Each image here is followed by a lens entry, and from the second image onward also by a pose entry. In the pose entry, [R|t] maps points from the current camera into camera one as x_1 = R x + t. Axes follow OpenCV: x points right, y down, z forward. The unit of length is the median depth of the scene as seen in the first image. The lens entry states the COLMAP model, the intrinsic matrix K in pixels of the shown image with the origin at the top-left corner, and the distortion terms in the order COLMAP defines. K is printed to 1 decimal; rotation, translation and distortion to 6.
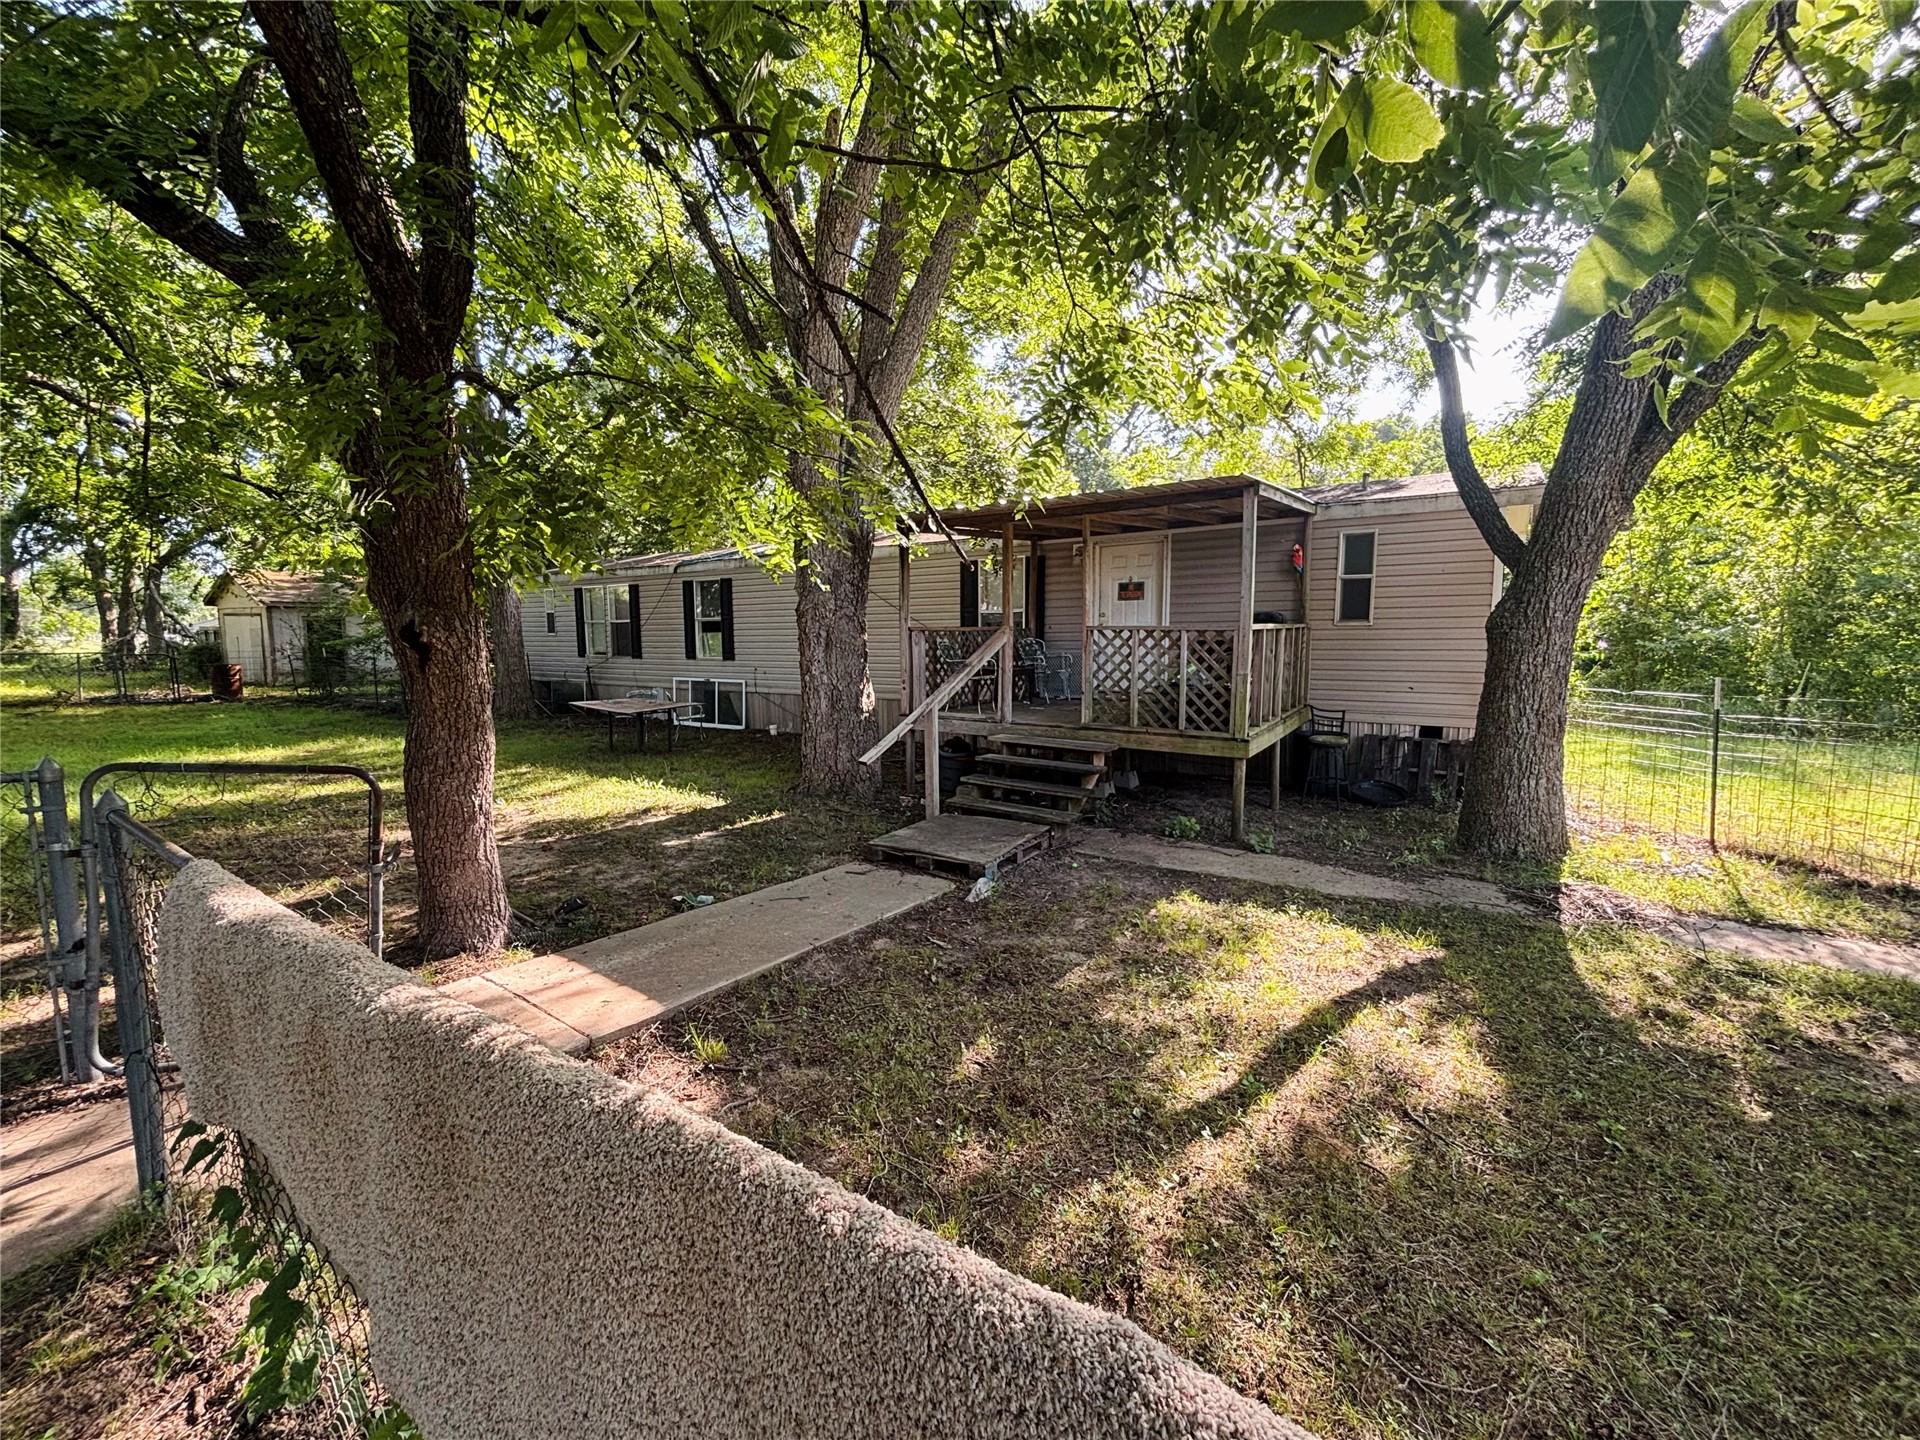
lens RADIAL K [[775.5, 0, 958.7], [0, 775.5, 723.6], [0, 0, 1]] dist [0.003875, -0.000572]
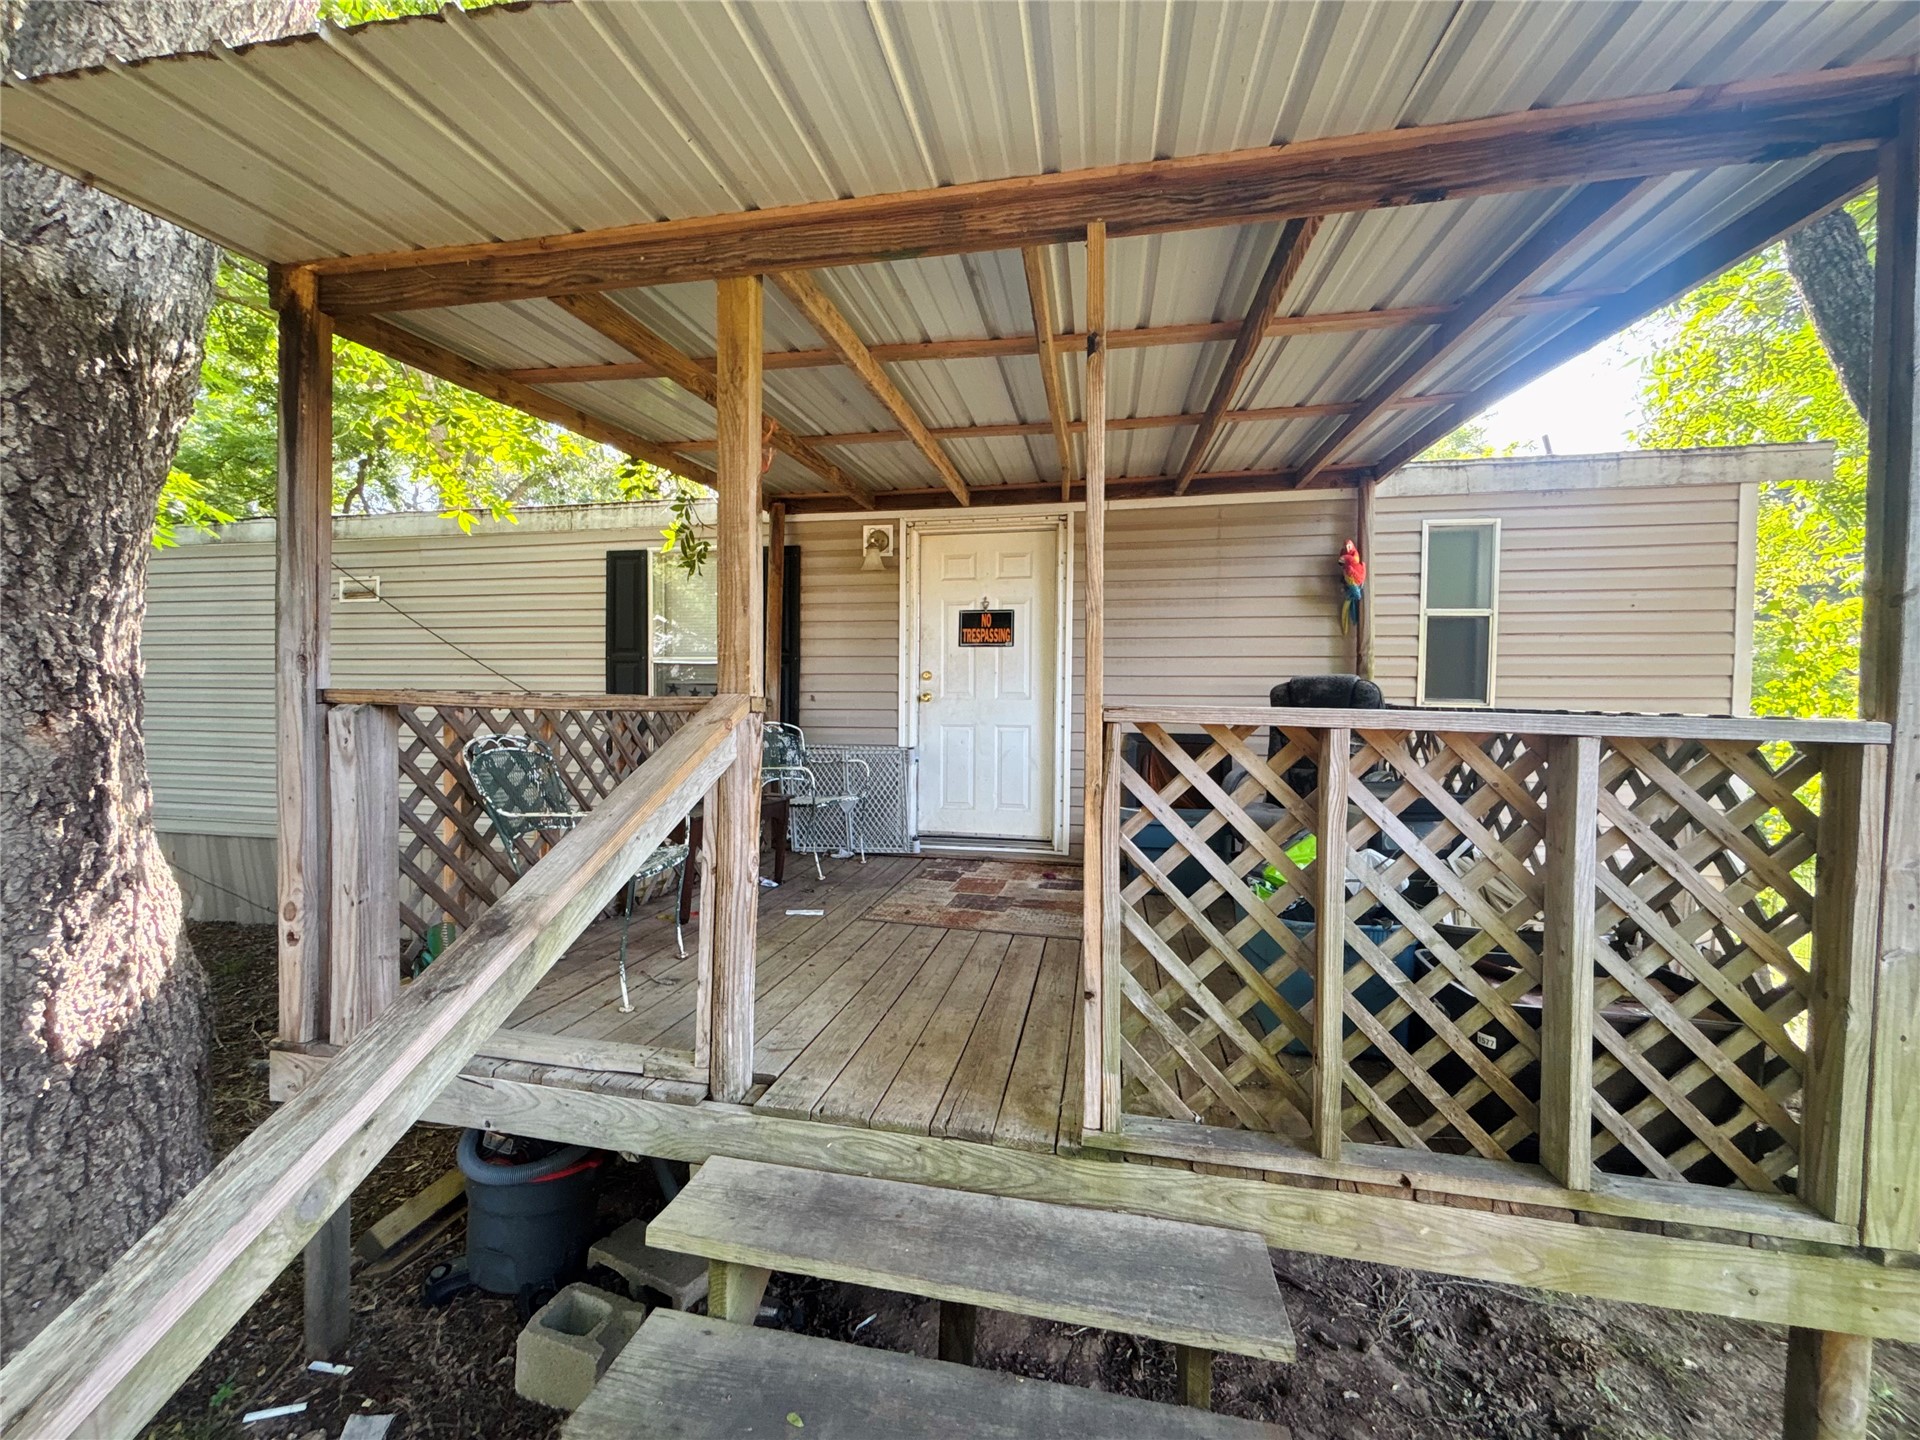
lens RADIAL K [[775.5, 0, 958.4], [0, 775.5, 716.4], [0, 0, 1]] dist [0.003875, -0.000572]
pose [[0.930255, 0.013176, 0.366677, 0.046210], [0.022432, 0.995443, -0.092677, -0.109240], [-0.366227, 0.094439, 0.925721, 0.861397]]
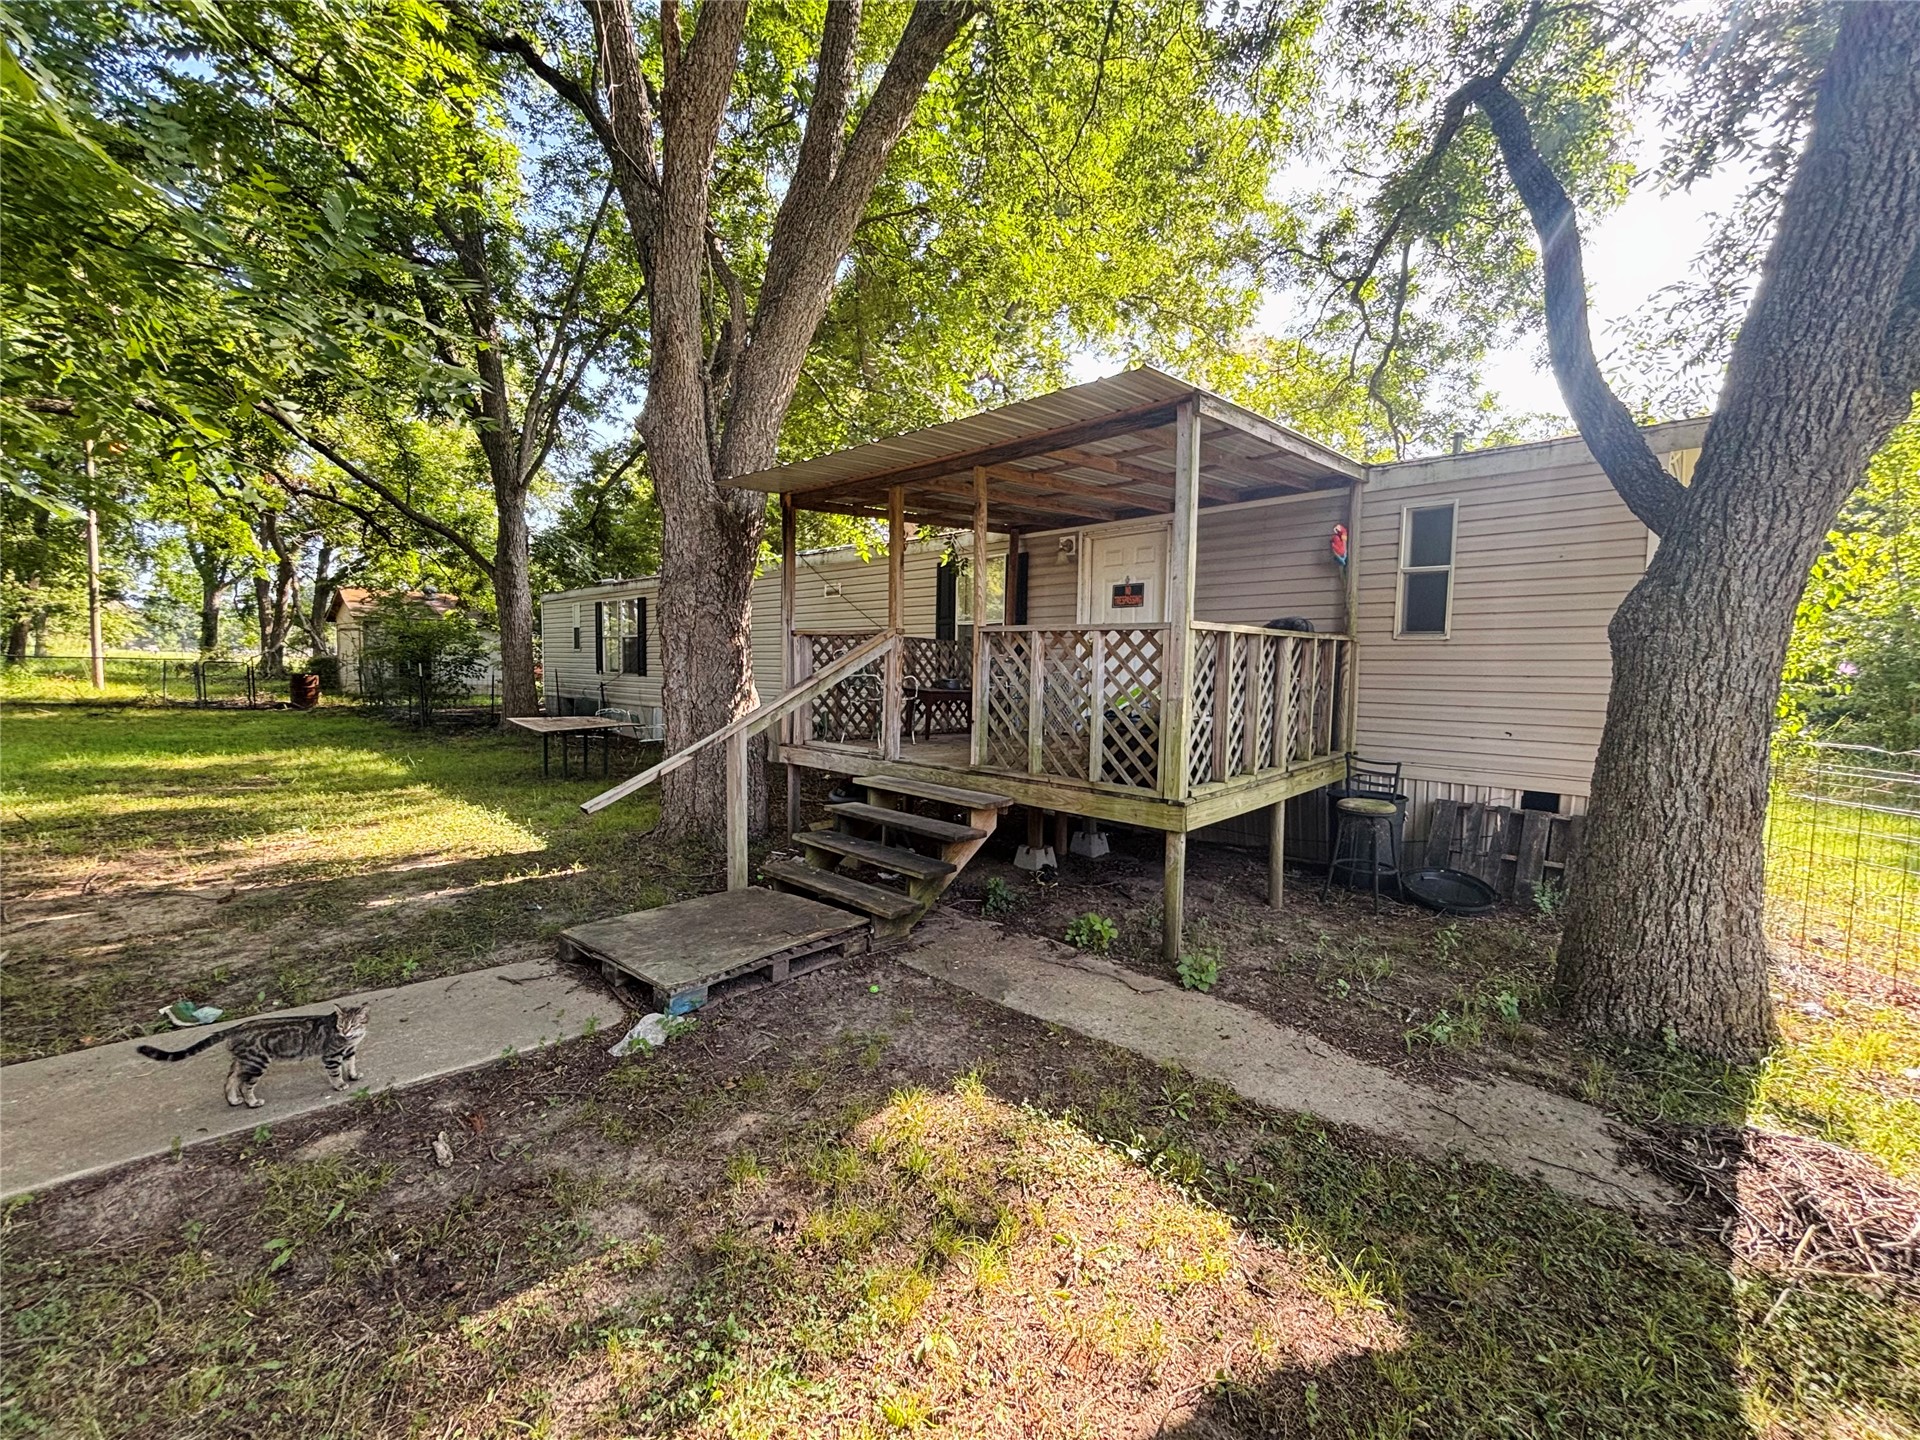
lens RADIAL K [[775.5, 0, 964.1], [0, 775.5, 715.0], [0, 0, 1]] dist [0.003875, -0.000572]
pose [[0.985890, 0.032111, -0.164286, 0.292446], [-0.040997, 0.997857, -0.050988, -0.010560], [0.162297, 0.057003, 0.985094, 0.340549]]
